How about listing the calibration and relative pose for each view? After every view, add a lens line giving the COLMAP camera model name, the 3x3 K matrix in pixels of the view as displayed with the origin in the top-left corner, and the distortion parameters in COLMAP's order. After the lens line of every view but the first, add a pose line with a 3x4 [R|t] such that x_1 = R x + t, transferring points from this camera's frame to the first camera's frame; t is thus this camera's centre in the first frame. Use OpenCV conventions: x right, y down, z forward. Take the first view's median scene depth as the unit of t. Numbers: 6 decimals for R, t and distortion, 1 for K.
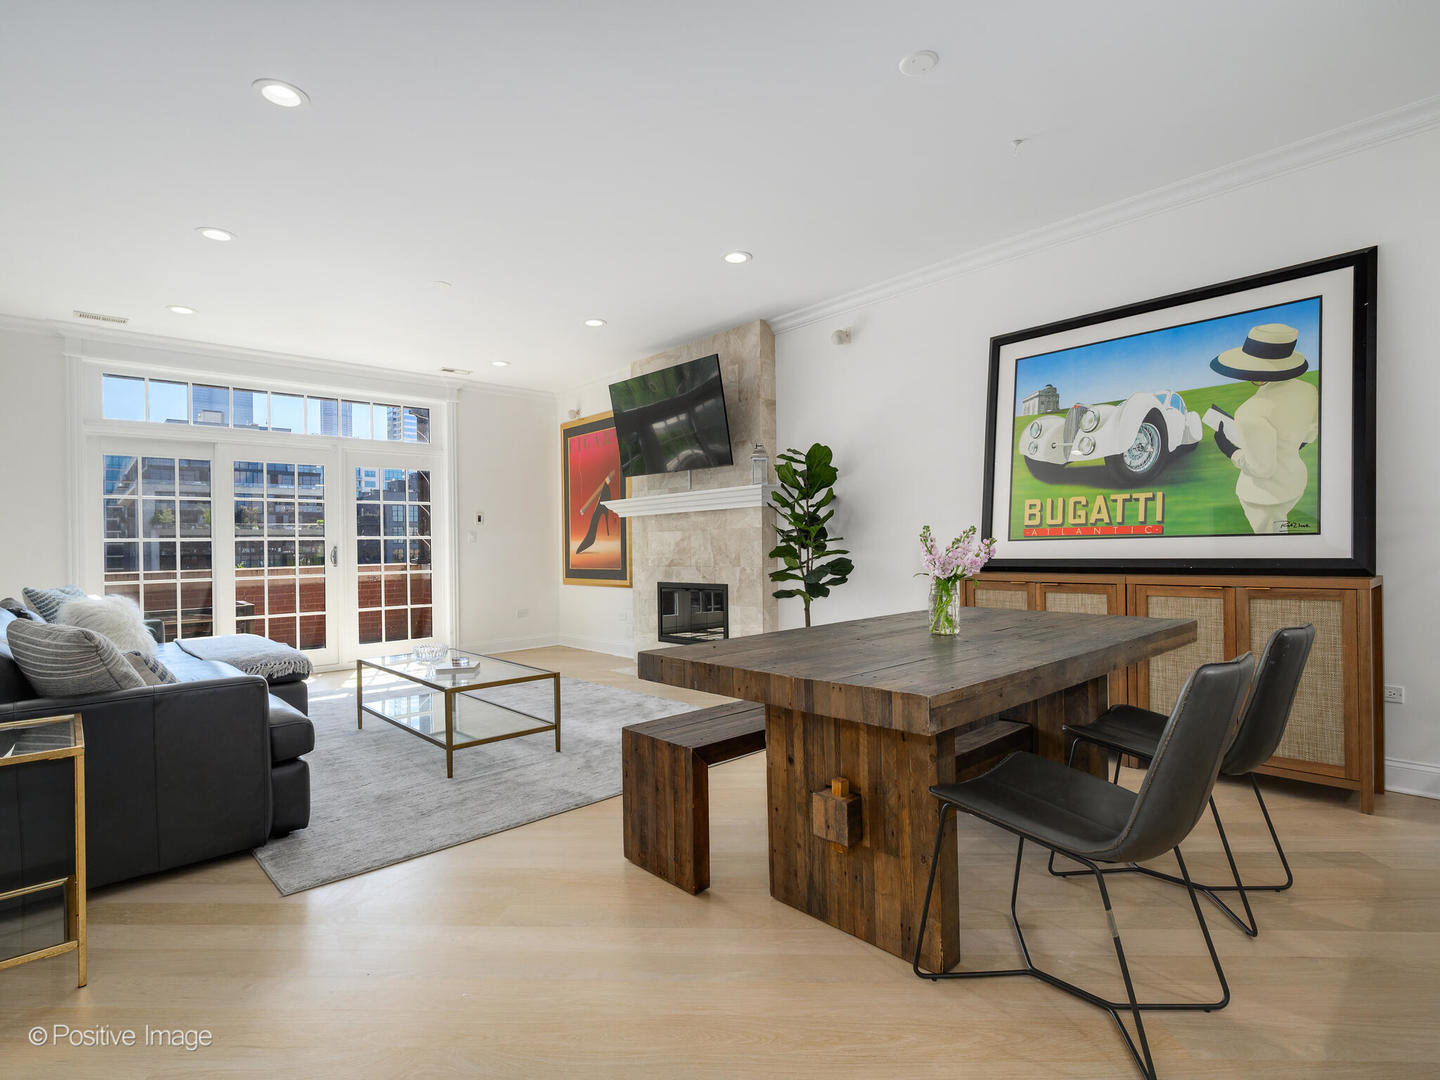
lens RADIAL K [[696.4, 0, 717.2], [0, 696.4, 541.6], [0, 0, 1]] dist [-0.002740, -0.000597]
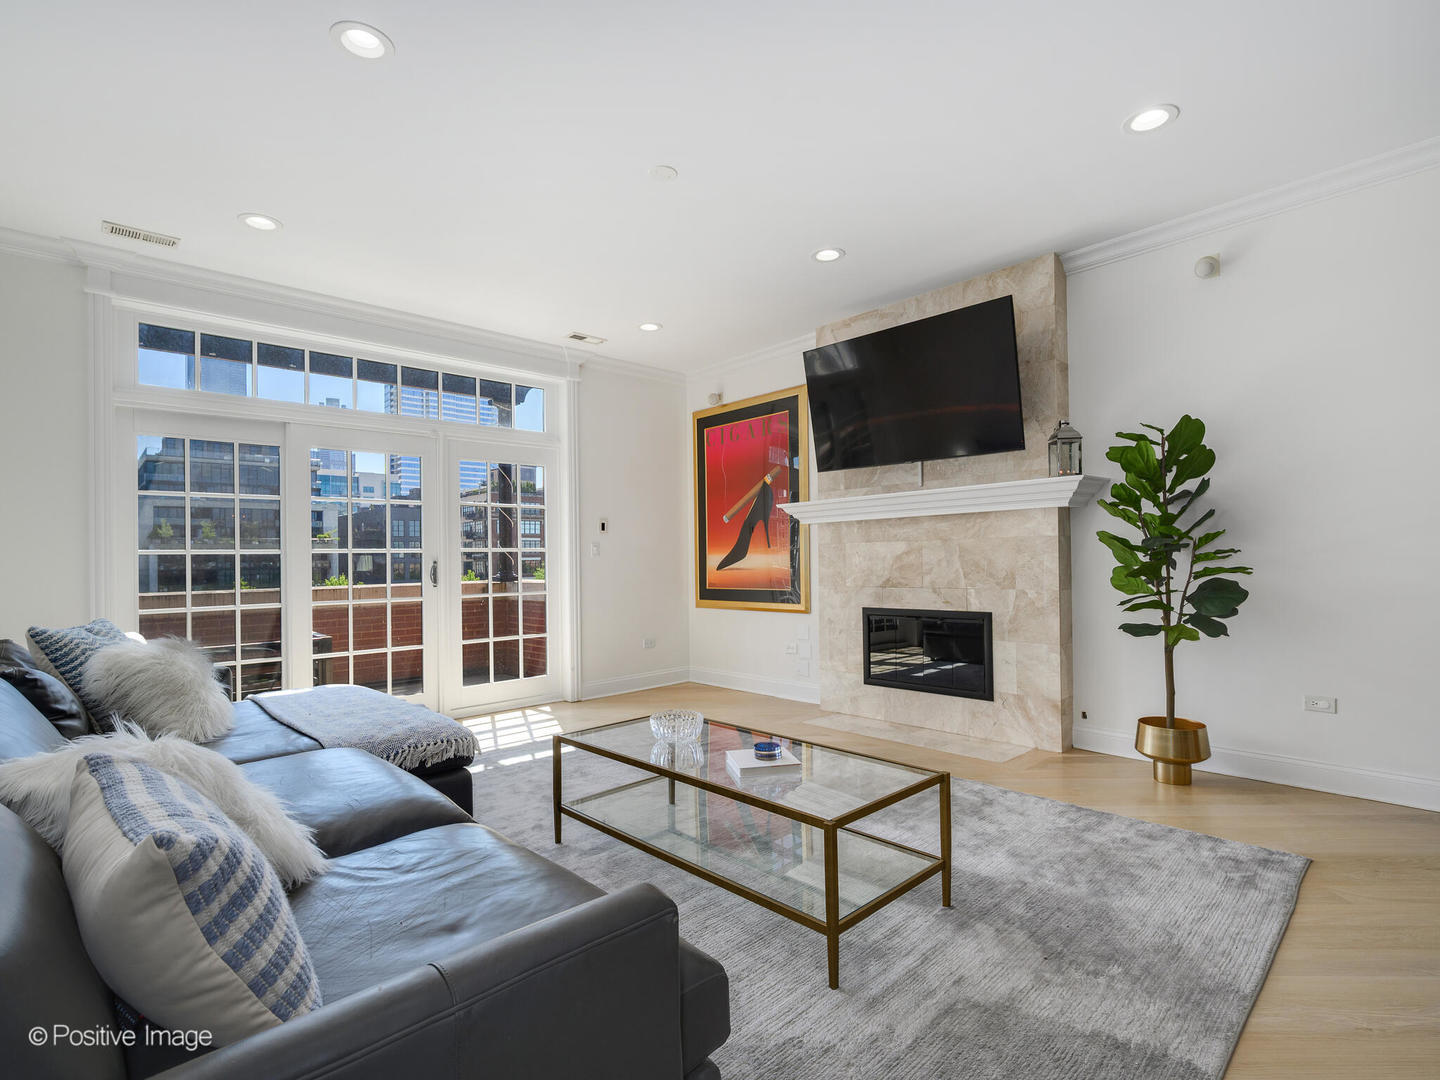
lens RADIAL K [[696.4, 0, 743.7], [0, 696.4, 552.0], [0, 0, 1]] dist [-0.002740, -0.000597]
pose [[0.999765, 0.002037, 0.021591, -0.240189], [-0.001911, 0.999981, -0.005845, 0.001259], [-0.021603, 0.005802, 0.999750, 0.235008]]
